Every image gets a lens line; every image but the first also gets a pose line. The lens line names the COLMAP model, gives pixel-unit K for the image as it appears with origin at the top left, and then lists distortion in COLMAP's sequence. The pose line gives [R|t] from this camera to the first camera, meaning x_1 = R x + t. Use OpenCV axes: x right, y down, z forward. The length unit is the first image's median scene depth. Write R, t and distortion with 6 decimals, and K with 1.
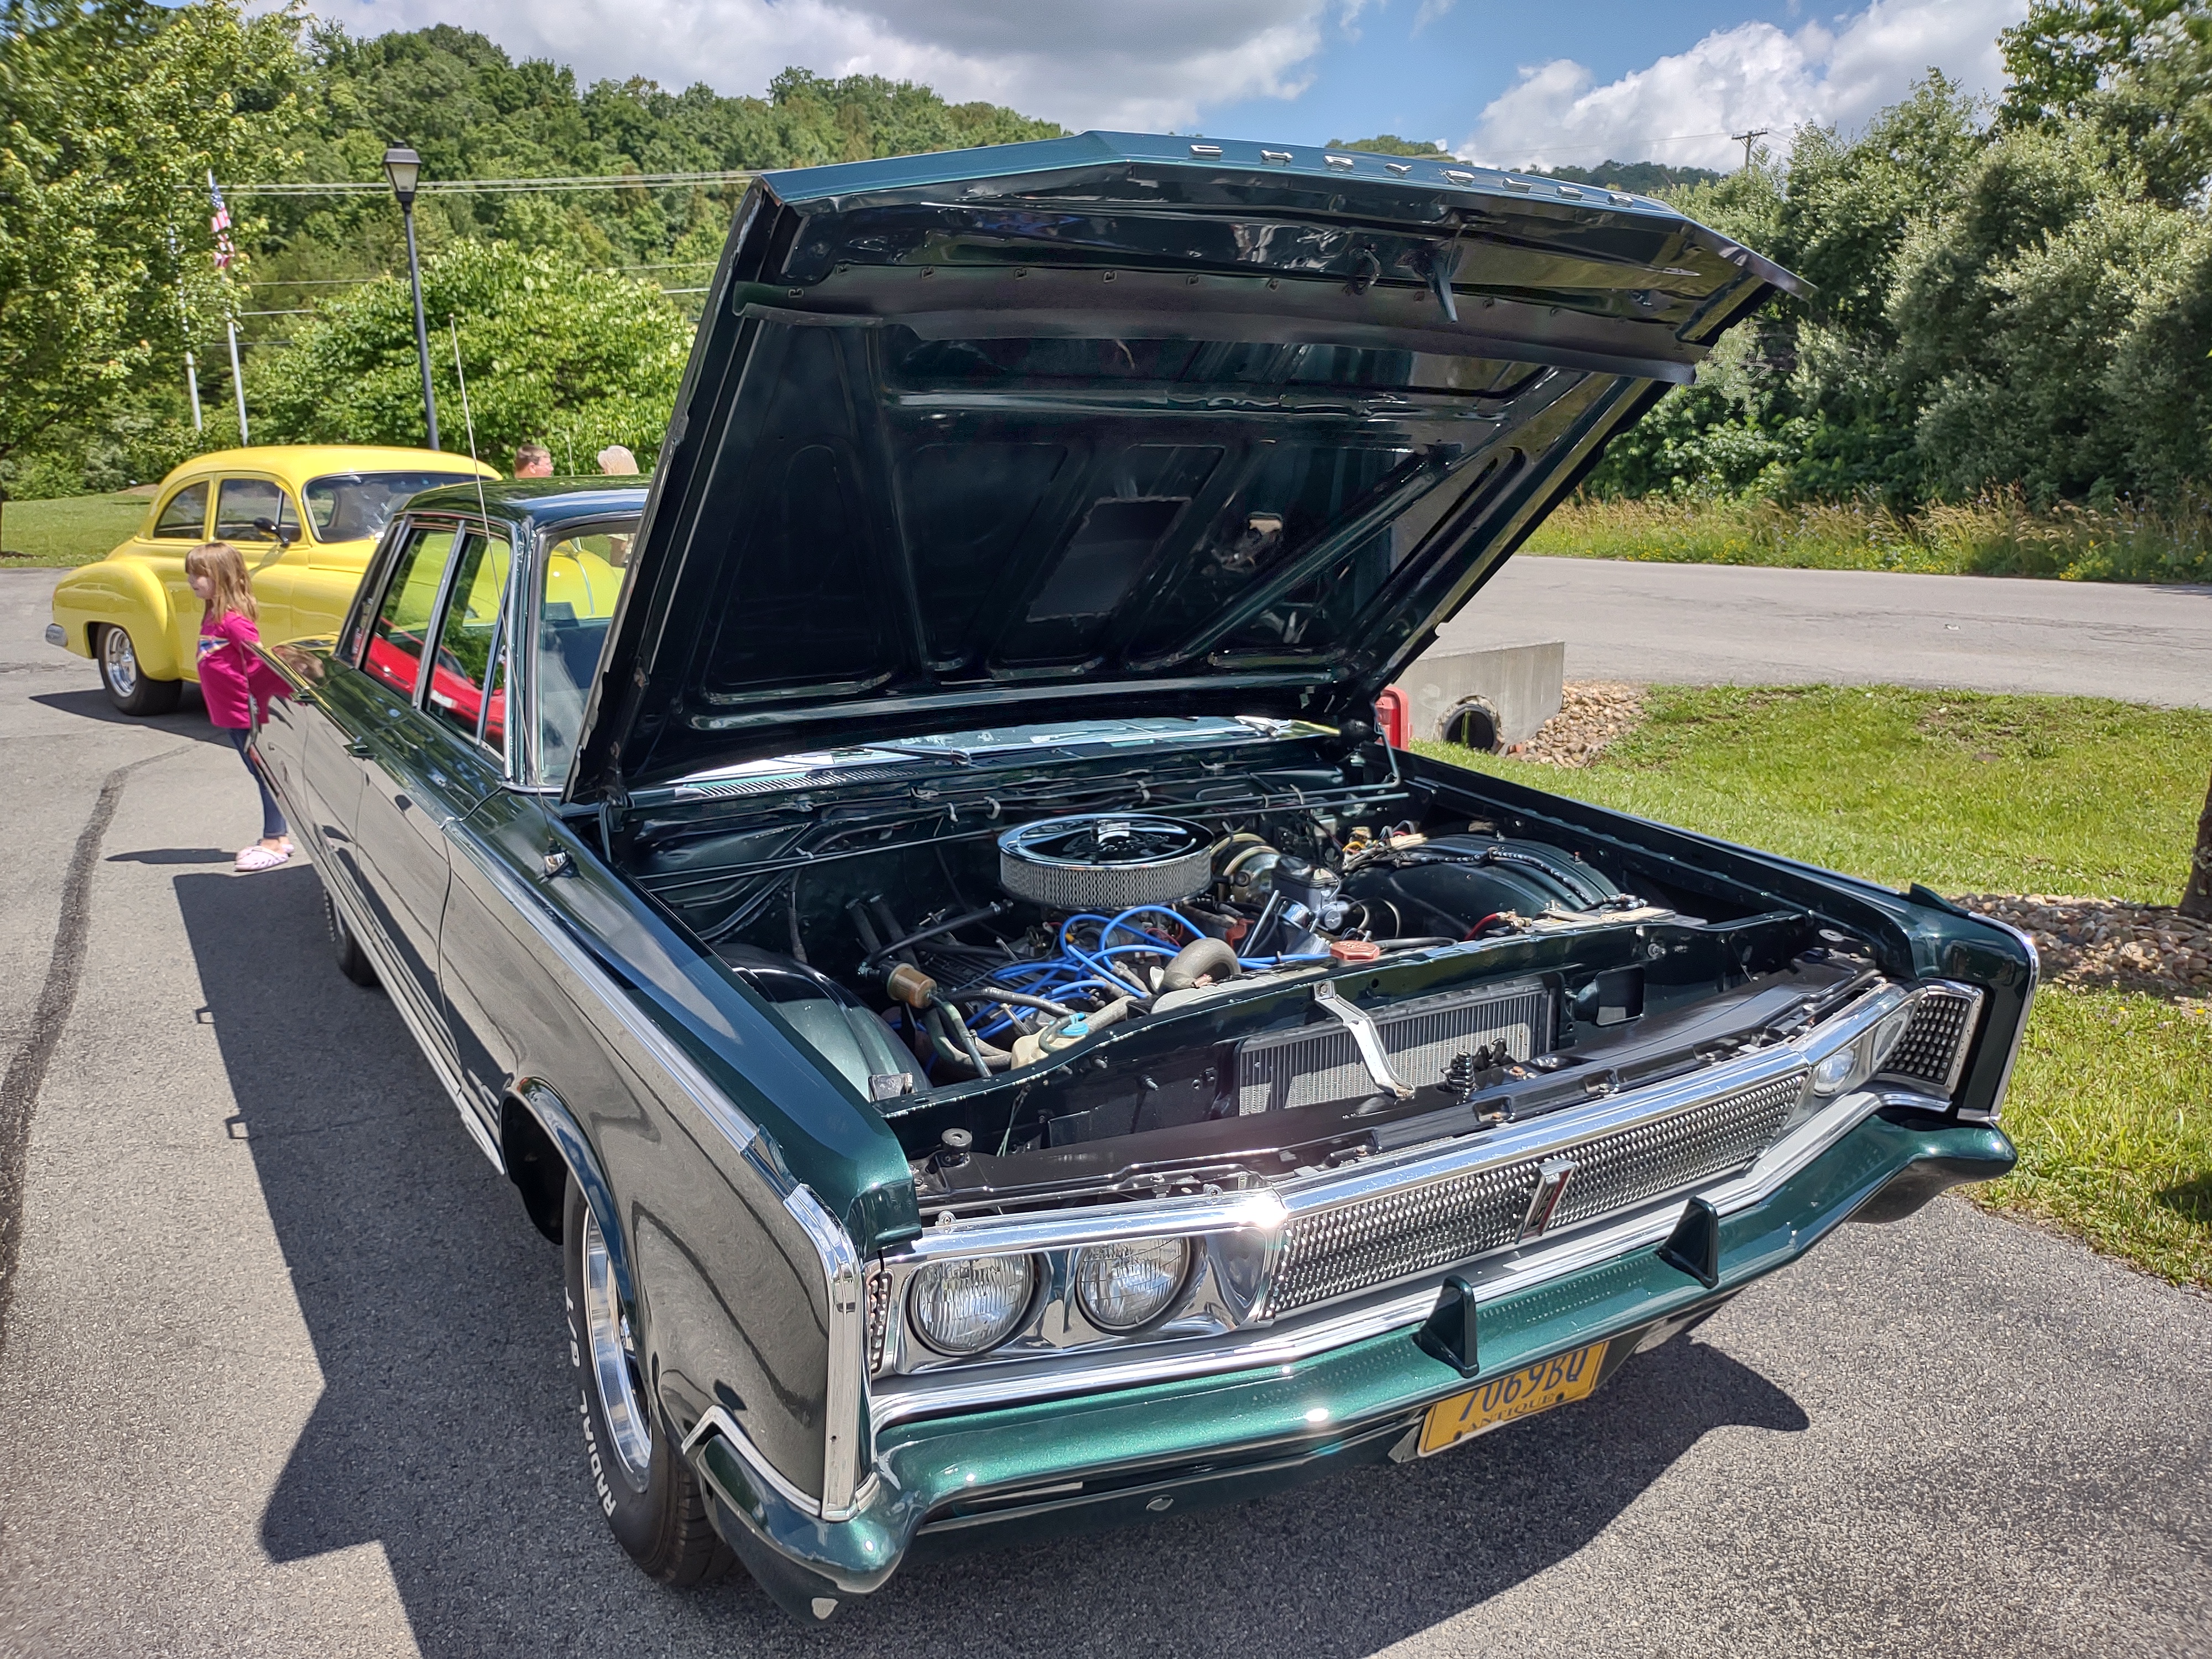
lens RADIAL K [[1636.3, 0, 1137.4], [0, 1636.3, 831.3], [0, 0, 1]] dist [0.007634, -0.009135]
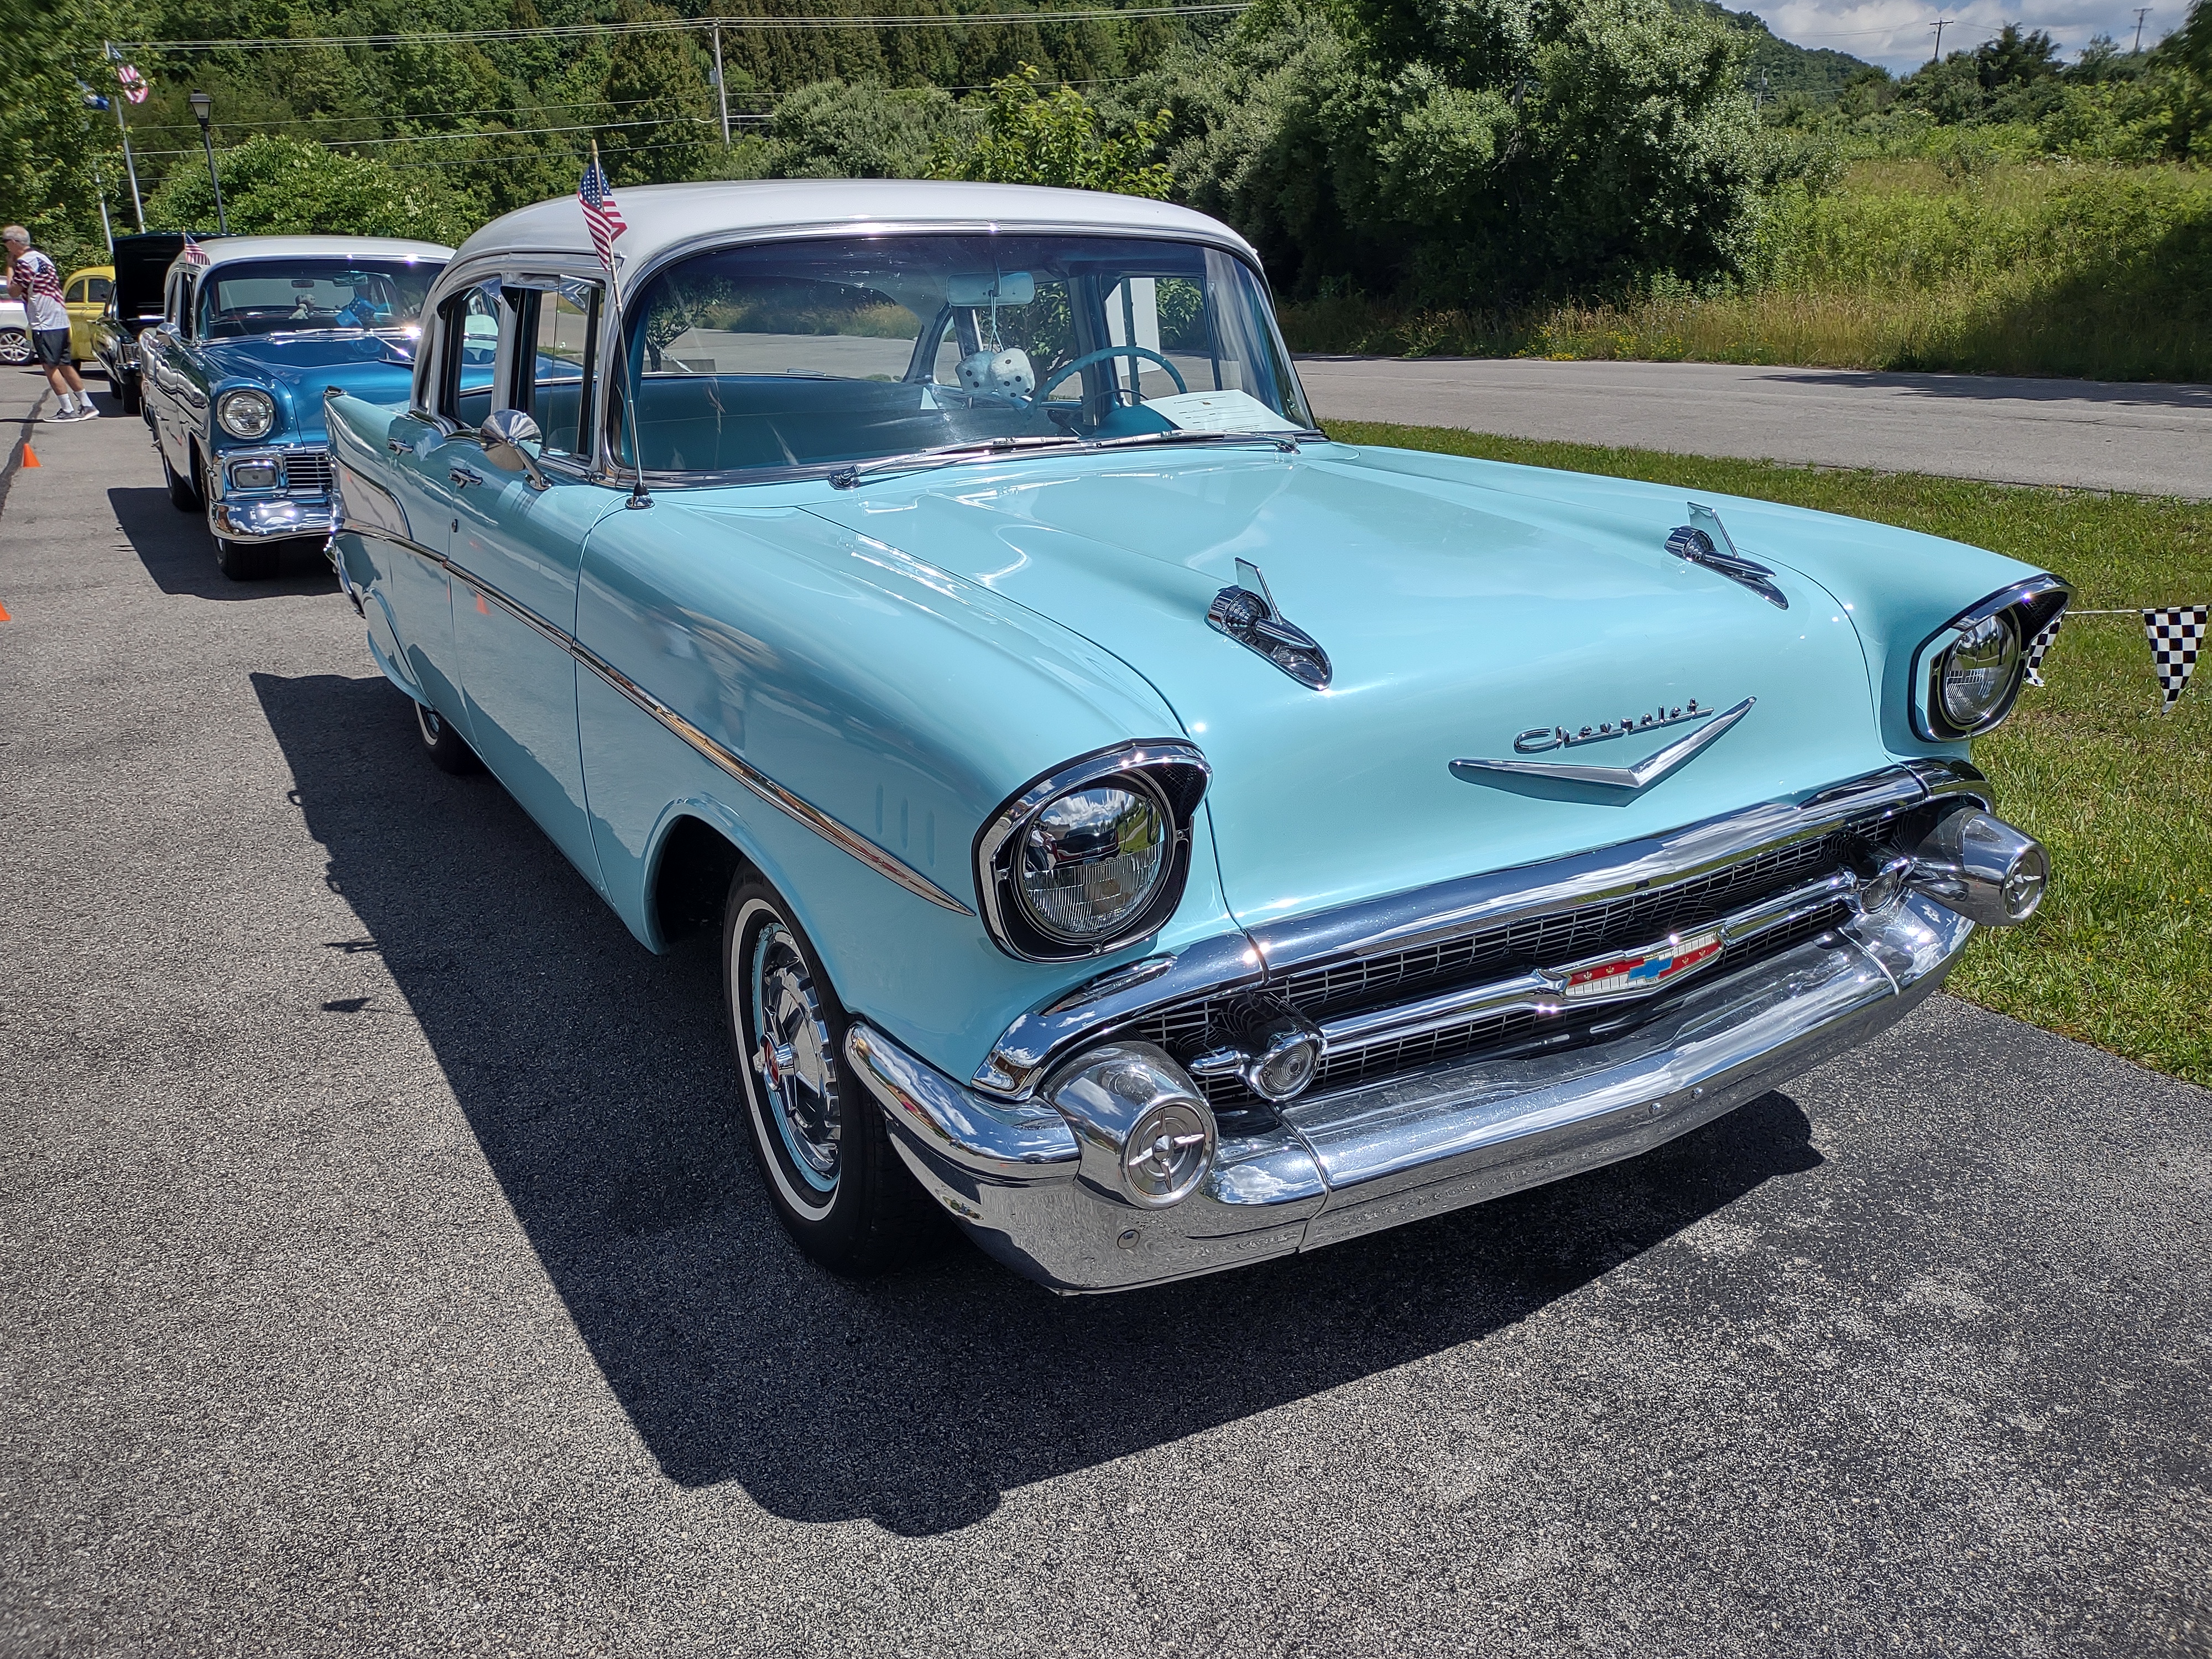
lens RADIAL K [[1636.3, 0, 1137.4], [0, 1636.3, 831.3], [0, 0, 1]] dist [0.007634, -0.009135]
pose [[0.999836, -0.003583, 0.017737, 0.124570], [0.001806, 0.995064, 0.099216, 0.047742], [-0.018005, -0.099167, 0.994908, -0.202166]]
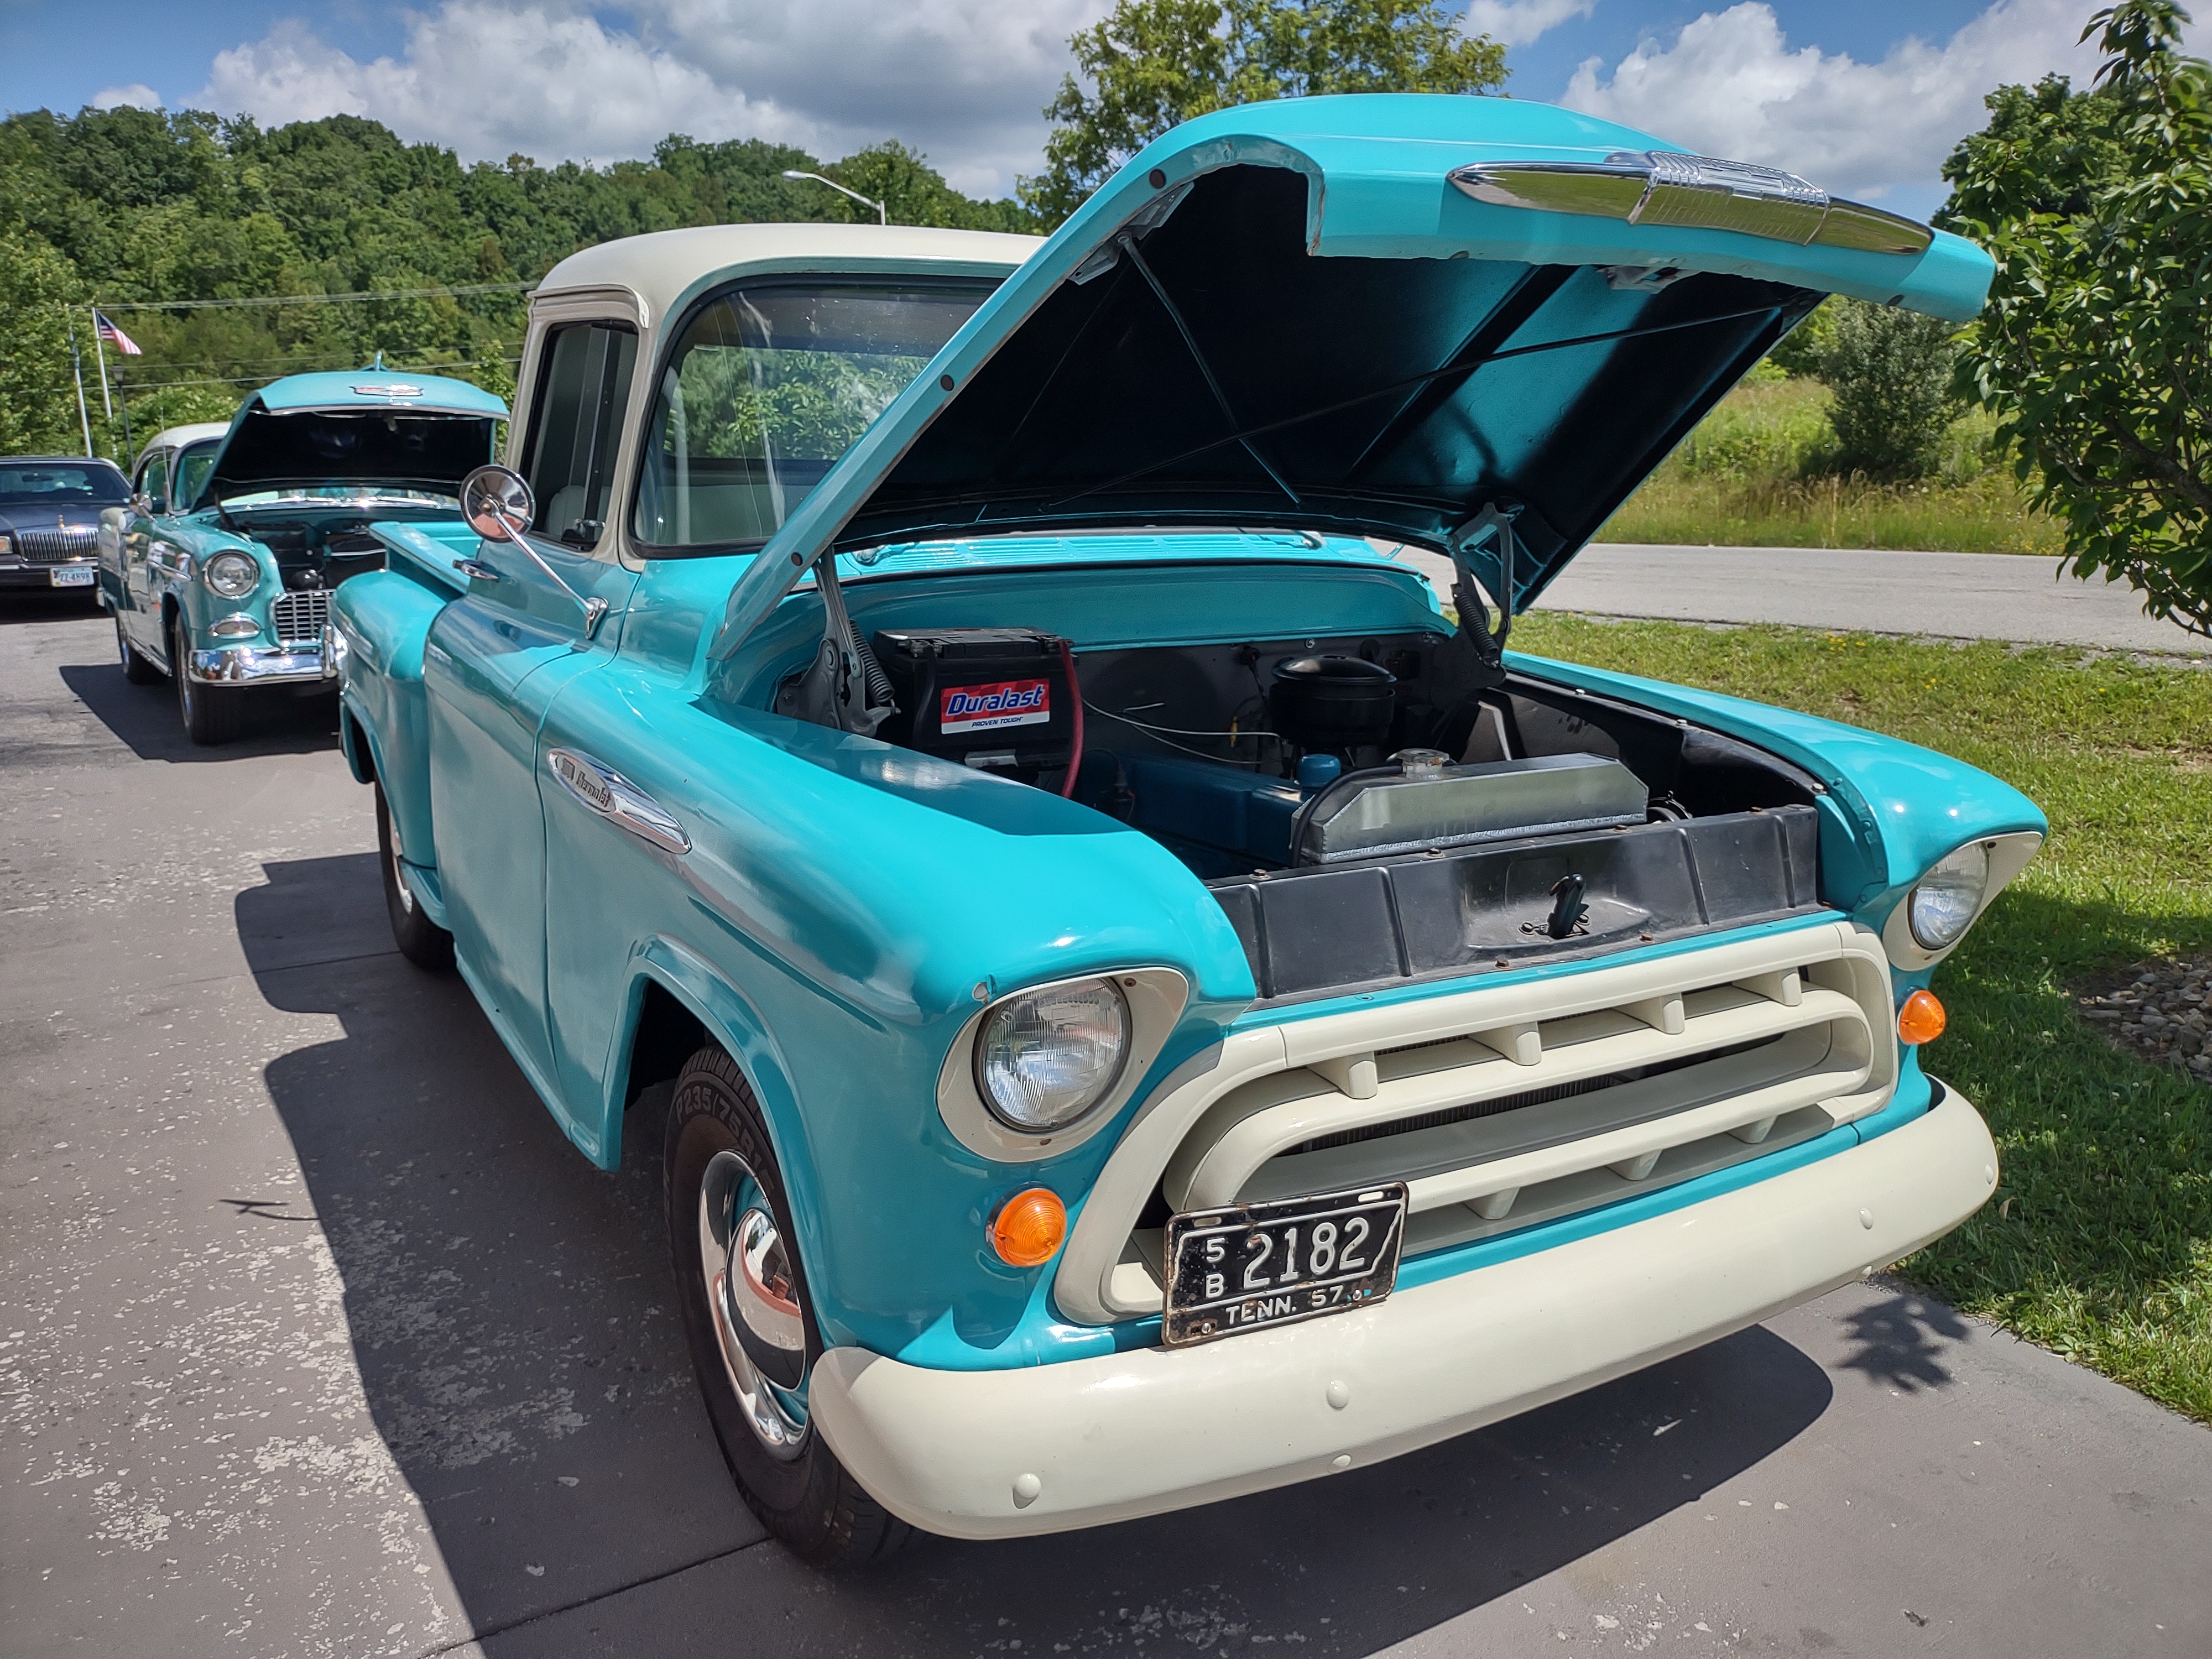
lens RADIAL K [[1663.3, 0, 1125.5], [0, 1663.3, 816.5], [0, 0, 1]] dist [0.014655, -0.013769]
pose [[0.999947, -0.007699, 0.006770, 0.285200], [0.007870, 0.999643, -0.025535, 0.100010], [-0.006571, 0.025587, 0.999651, -0.421027]]
